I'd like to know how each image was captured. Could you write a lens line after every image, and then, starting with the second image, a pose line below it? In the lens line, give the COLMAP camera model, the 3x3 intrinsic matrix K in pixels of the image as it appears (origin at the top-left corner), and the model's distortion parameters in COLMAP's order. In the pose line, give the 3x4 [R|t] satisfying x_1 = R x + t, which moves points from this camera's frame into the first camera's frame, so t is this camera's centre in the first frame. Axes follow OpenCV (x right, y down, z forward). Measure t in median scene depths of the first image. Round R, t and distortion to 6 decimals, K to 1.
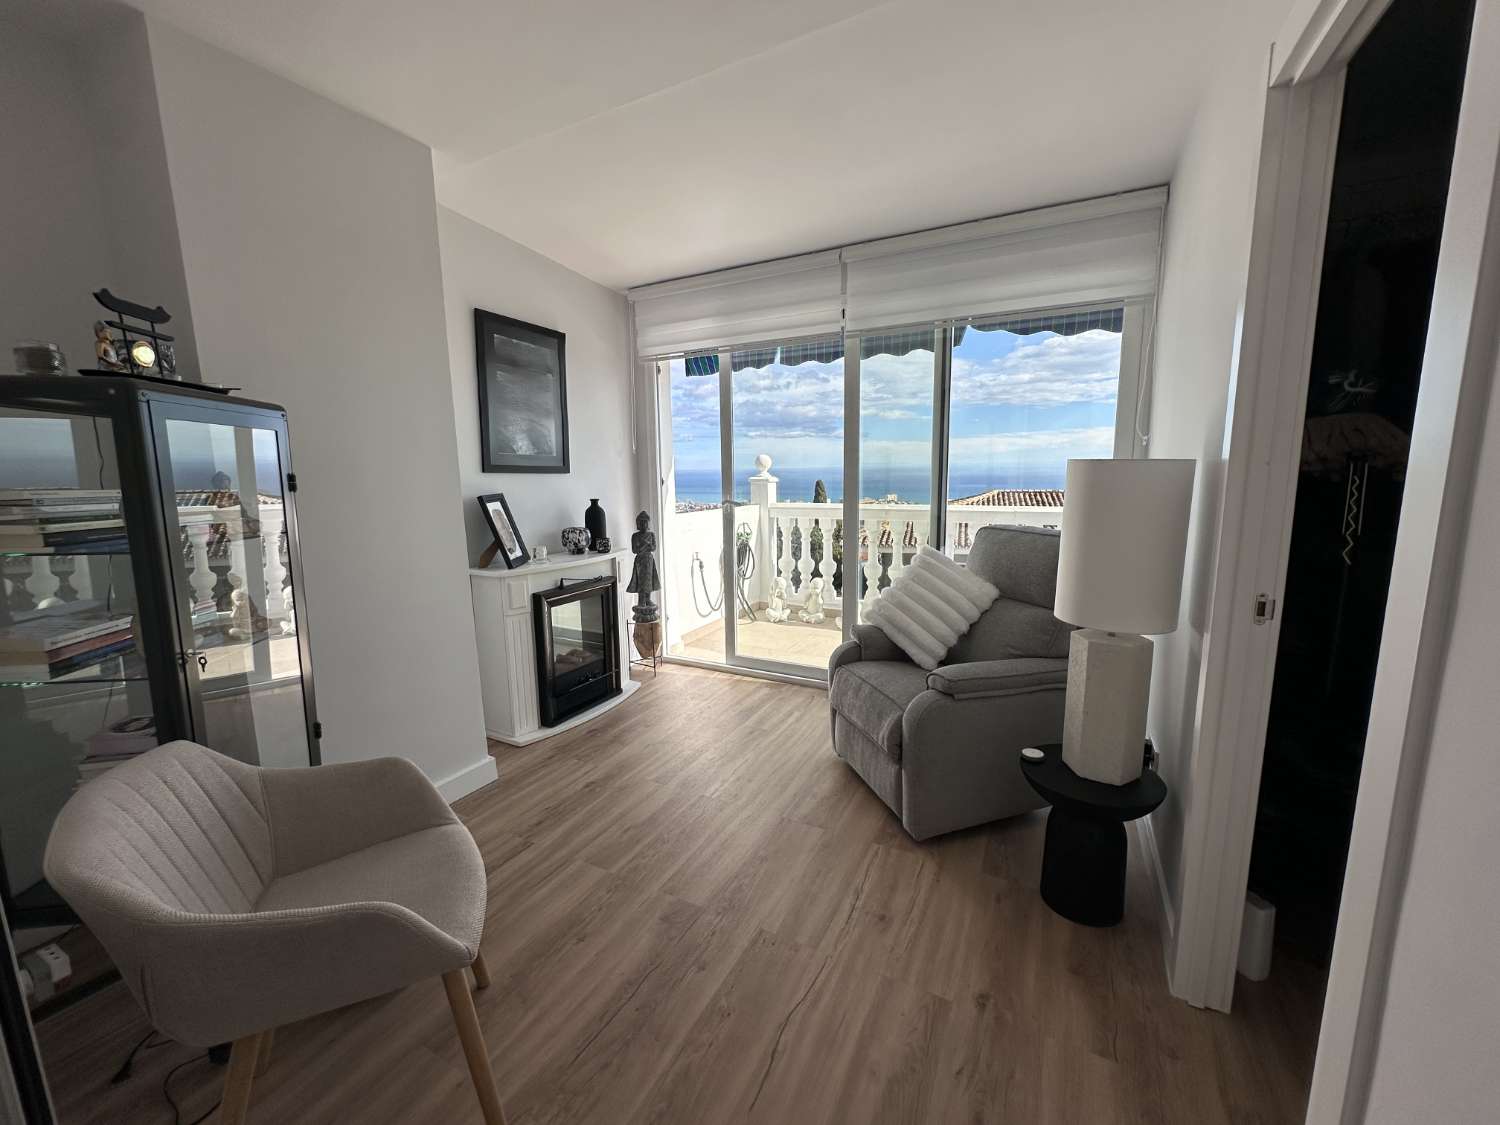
lens RADIAL K [[600.5, 0, 751.8], [0, 600.5, 561.4], [0, 0, 1]] dist [-0.004408, 0.000449]
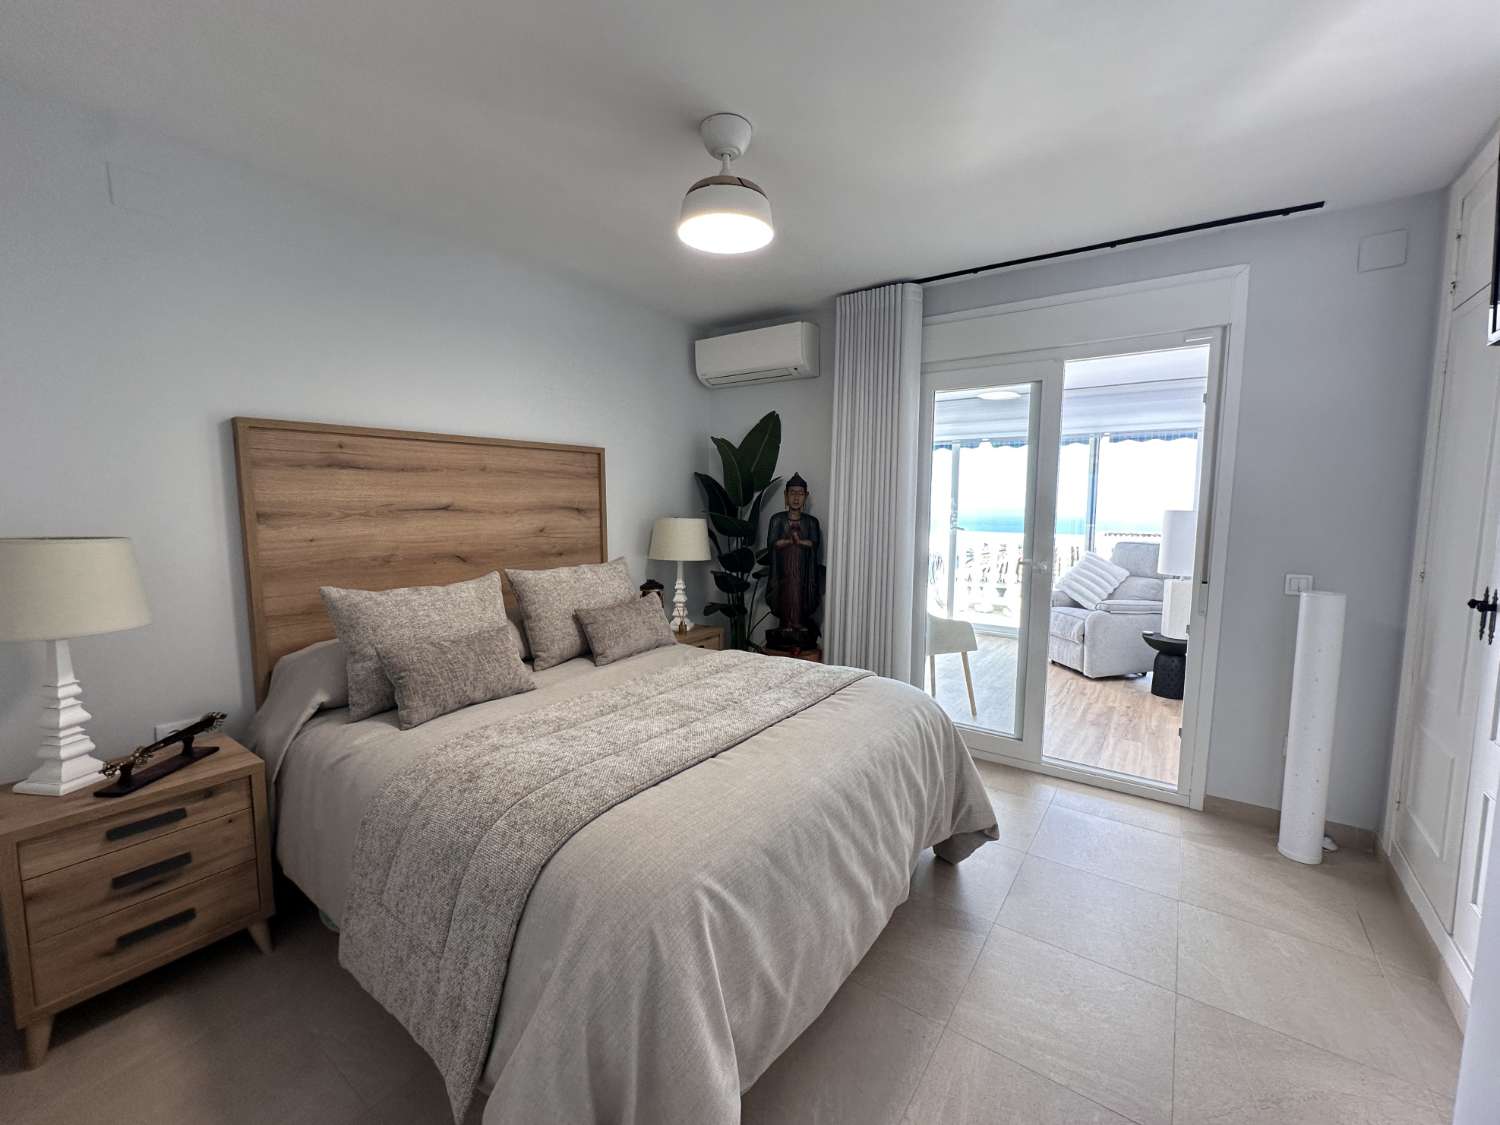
lens RADIAL K [[613.7, 0, 750.0], [0, 613.7, 562.5], [0, 0, 1]] dist [-0.000870, 0.000028]
pose [[0.991160, 0.036518, -0.127547, -0.494783], [-0.044293, 0.997295, -0.058664, 0.162000], [0.125060, 0.063795, 0.990096, -1.008841]]
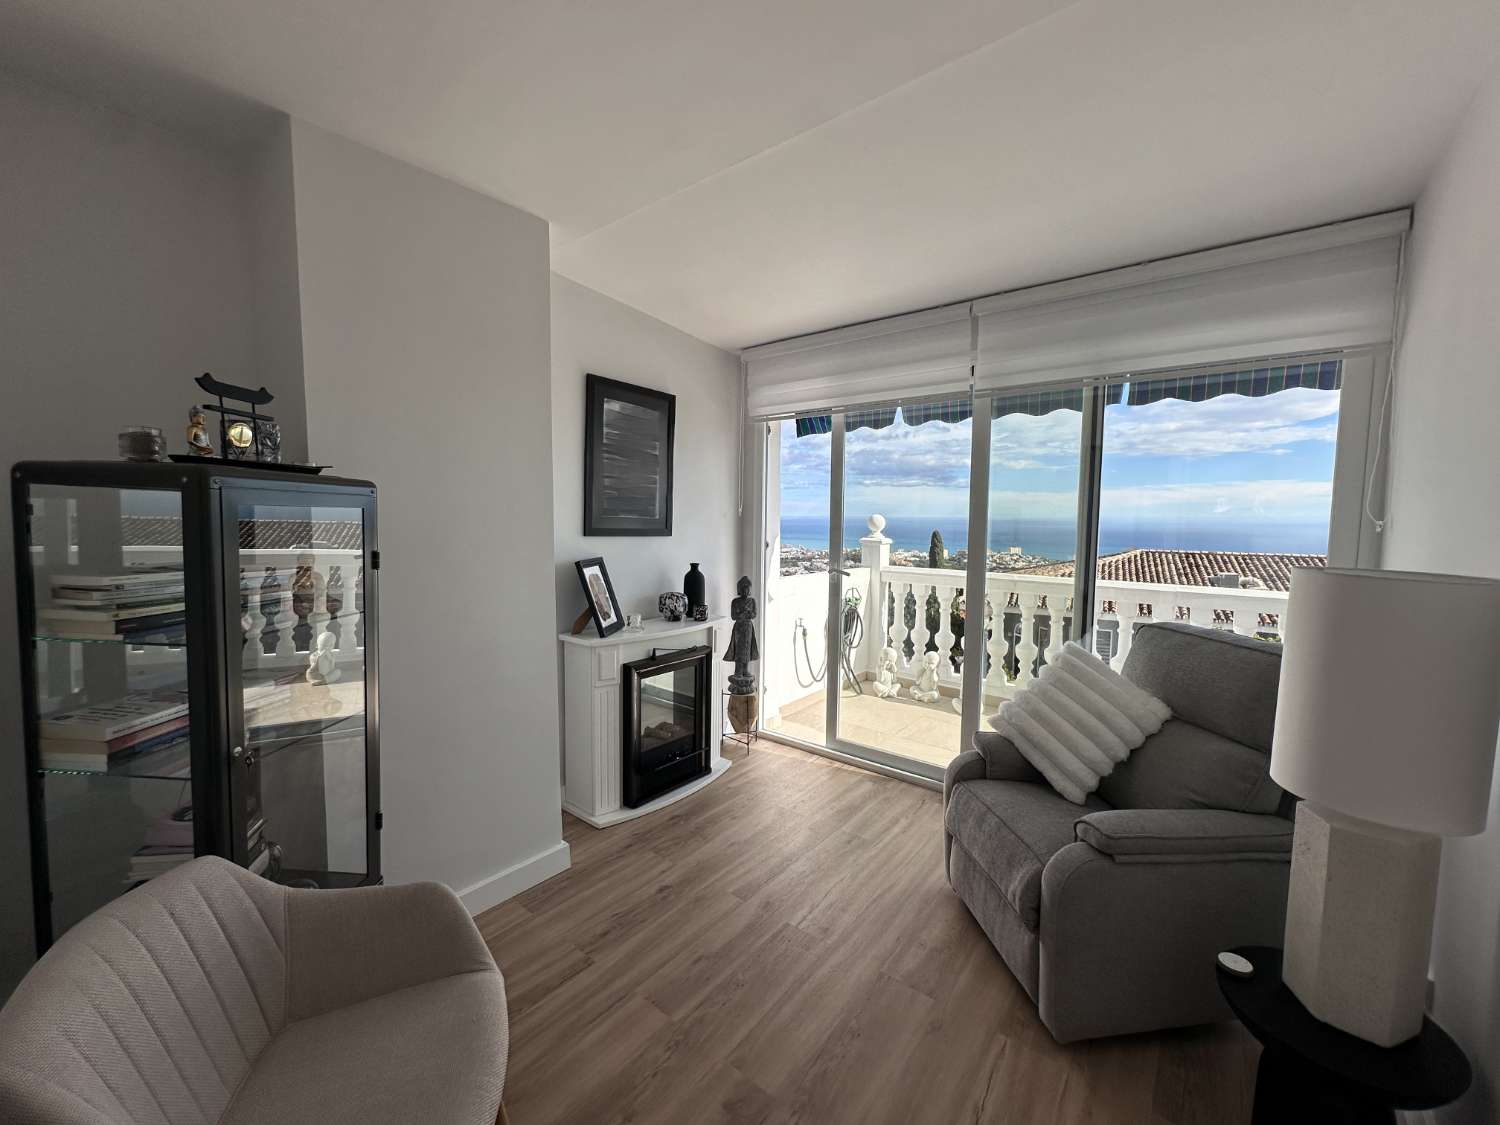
lens RADIAL K [[600.5, 0, 751.8], [0, 600.5, 561.4], [0, 0, 1]] dist [-0.004408, 0.000449]
pose [[0.982240, 0.038569, -0.183624, 0.004225], [-0.052467, 0.996064, -0.071438, -0.051686], [0.180146, 0.079803, 0.980397, 0.089831]]
